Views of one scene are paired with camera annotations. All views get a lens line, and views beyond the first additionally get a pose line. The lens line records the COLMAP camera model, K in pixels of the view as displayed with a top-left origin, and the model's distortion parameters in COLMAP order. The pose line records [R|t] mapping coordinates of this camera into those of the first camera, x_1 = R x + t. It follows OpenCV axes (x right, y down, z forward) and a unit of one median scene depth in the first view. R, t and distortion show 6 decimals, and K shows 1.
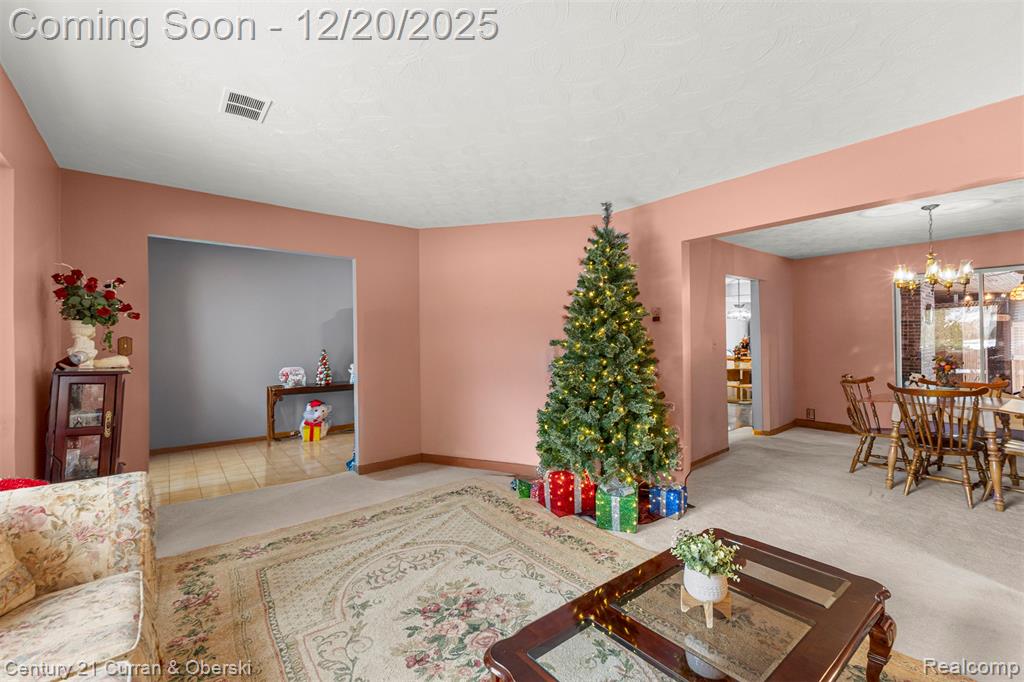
lens RADIAL K [[448.1, 0, 516.1], [0, 448.1, 337.9], [0, 0, 1]] dist [0.009412, -0.001581]
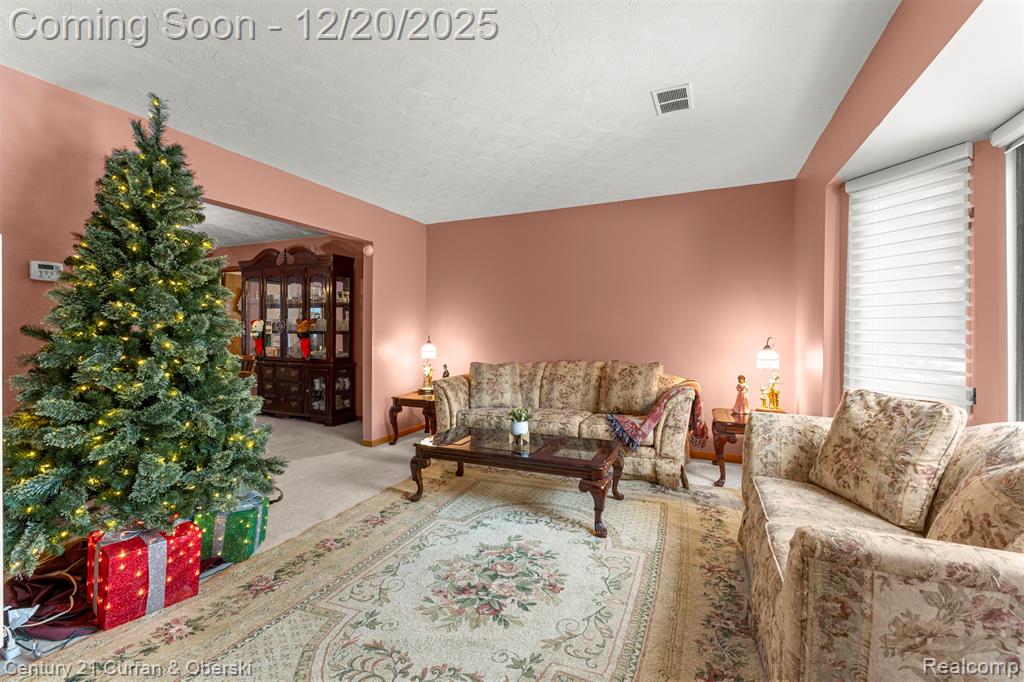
lens RADIAL K [[448.1, 0, 513.5], [0, 448.1, 338.8], [0, 0, 1]] dist [0.009412, -0.001581]
pose [[-0.475553, -0.008206, 0.879649, -1.036700], [-0.006806, 0.999961, 0.005649, 0.064571], [-0.879661, -0.003301, -0.475590, 1.442596]]
